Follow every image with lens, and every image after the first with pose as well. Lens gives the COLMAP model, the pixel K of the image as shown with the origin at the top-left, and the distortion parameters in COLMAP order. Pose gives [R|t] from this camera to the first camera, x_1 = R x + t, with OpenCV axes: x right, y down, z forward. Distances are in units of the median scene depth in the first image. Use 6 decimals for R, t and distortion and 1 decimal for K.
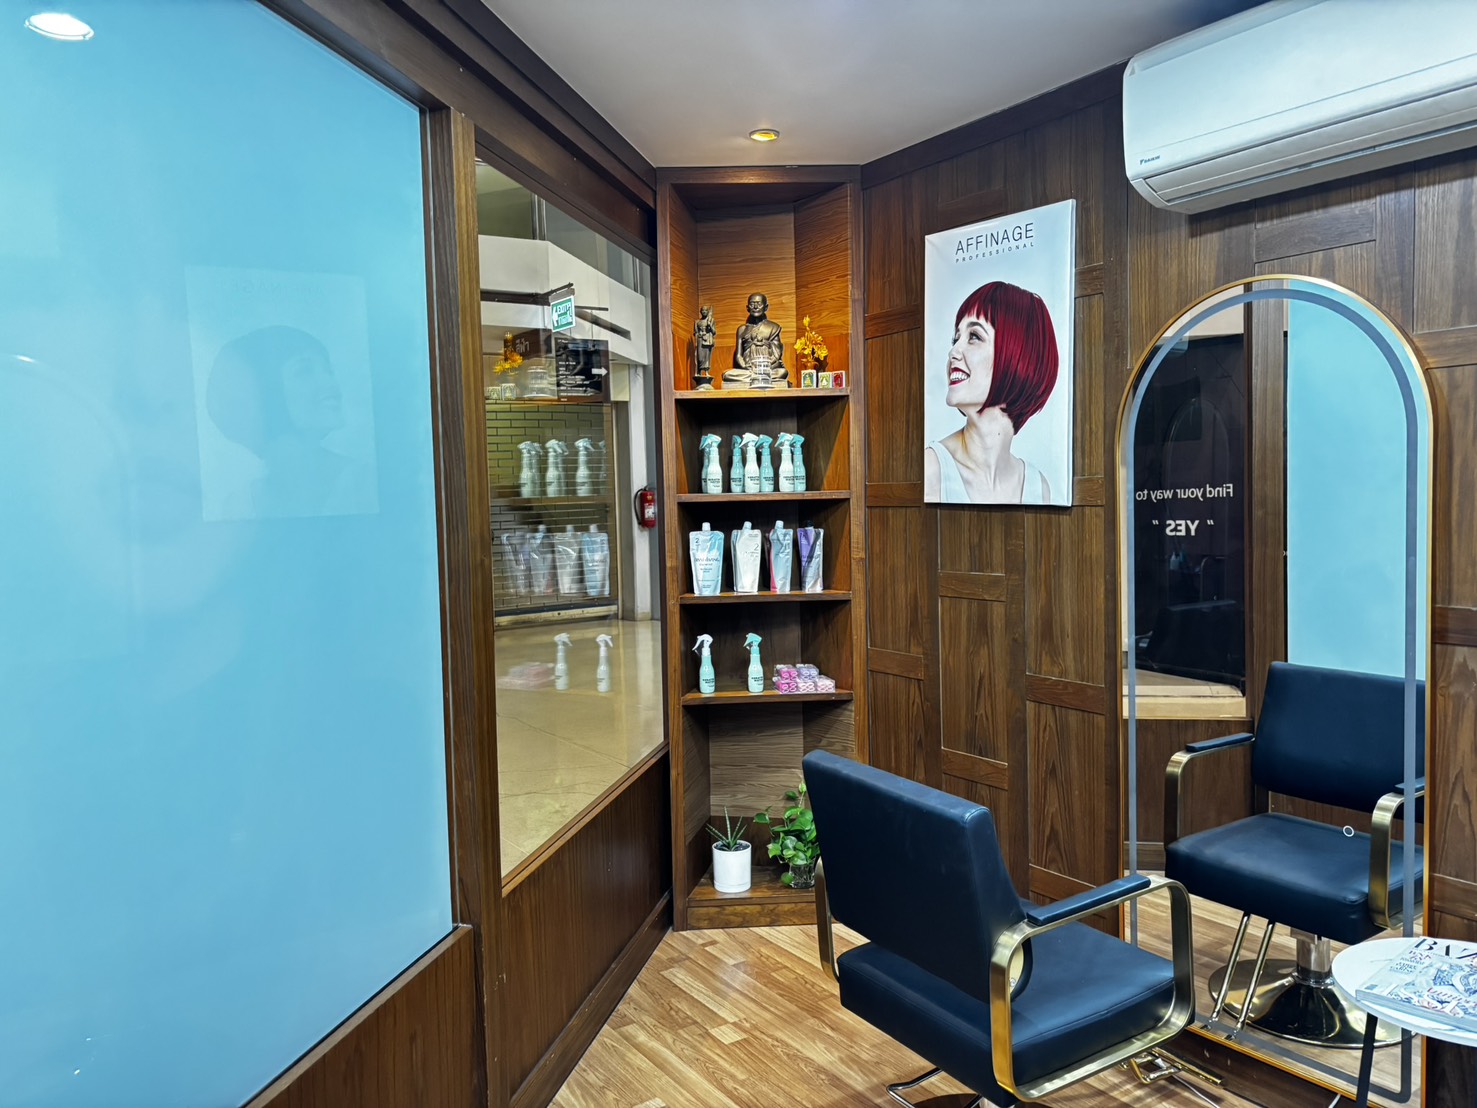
lens RADIAL K [[1081.8, 0, 739.9], [0, 1081.8, 561.2], [0, 0, 1]] dist [0.085715, -0.157610]
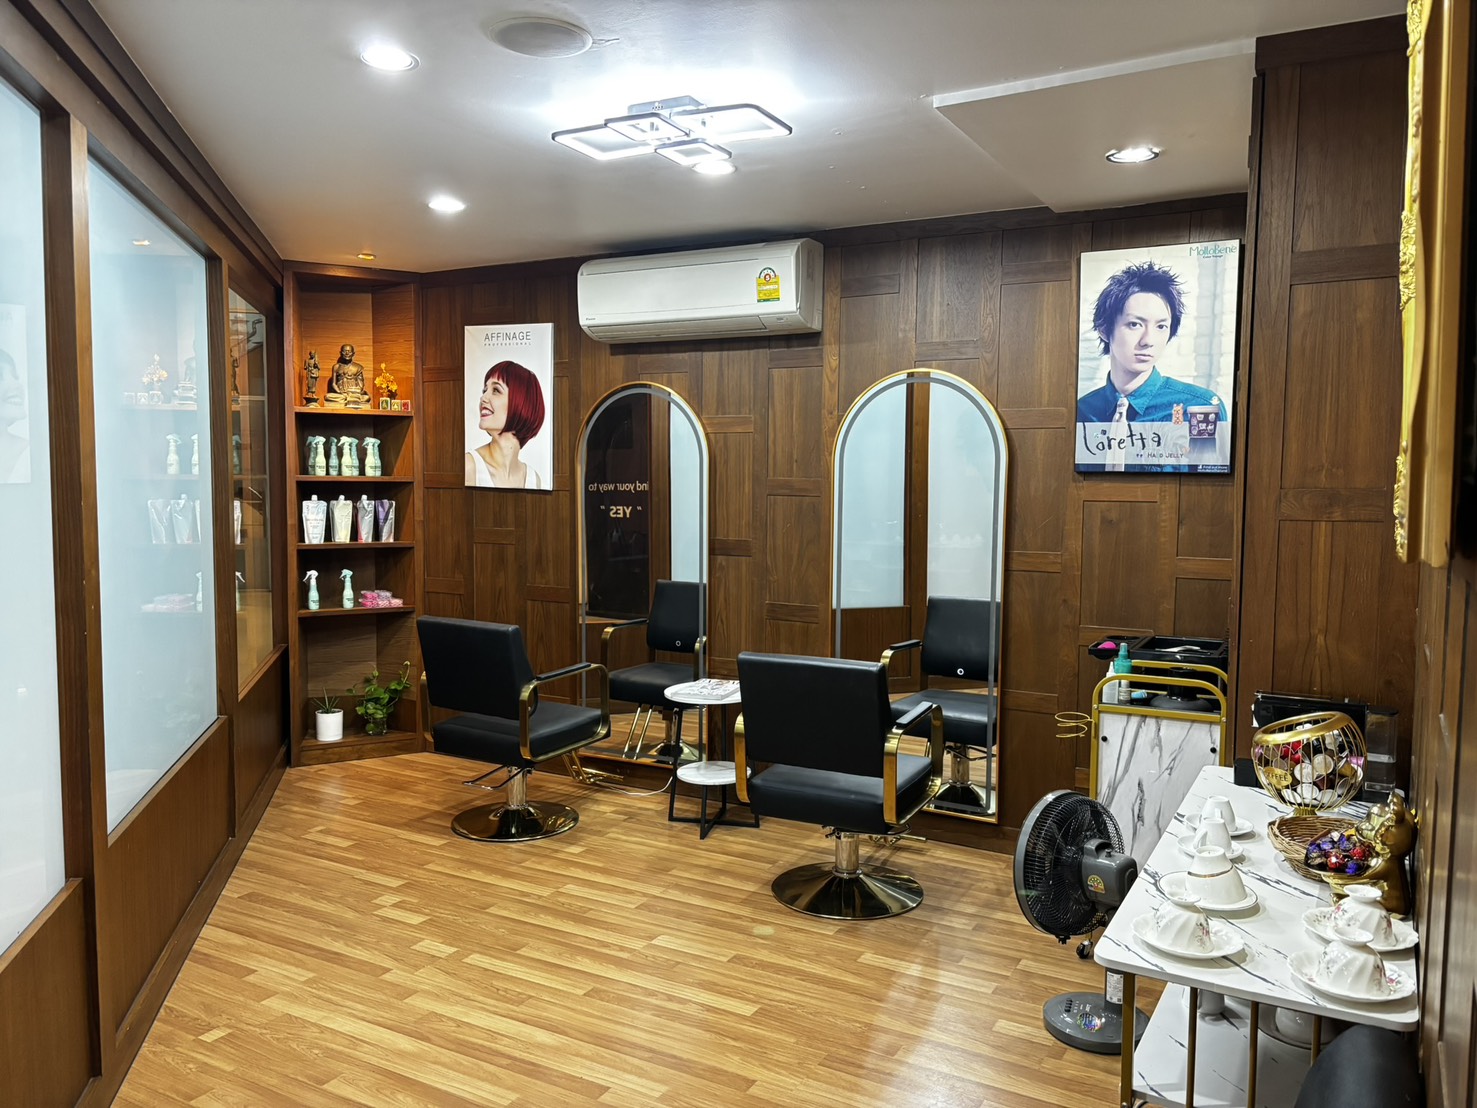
lens RADIAL K [[1081.8, 0, 739.9], [0, 1081.8, 561.2], [0, 0, 1]] dist [0.085715, -0.157610]
pose [[0.885014, -0.003681, 0.465550, -0.216171], [-0.000988, 0.999952, 0.009784, 0.041071], [-0.465564, -0.009119, 0.884967, -0.619984]]
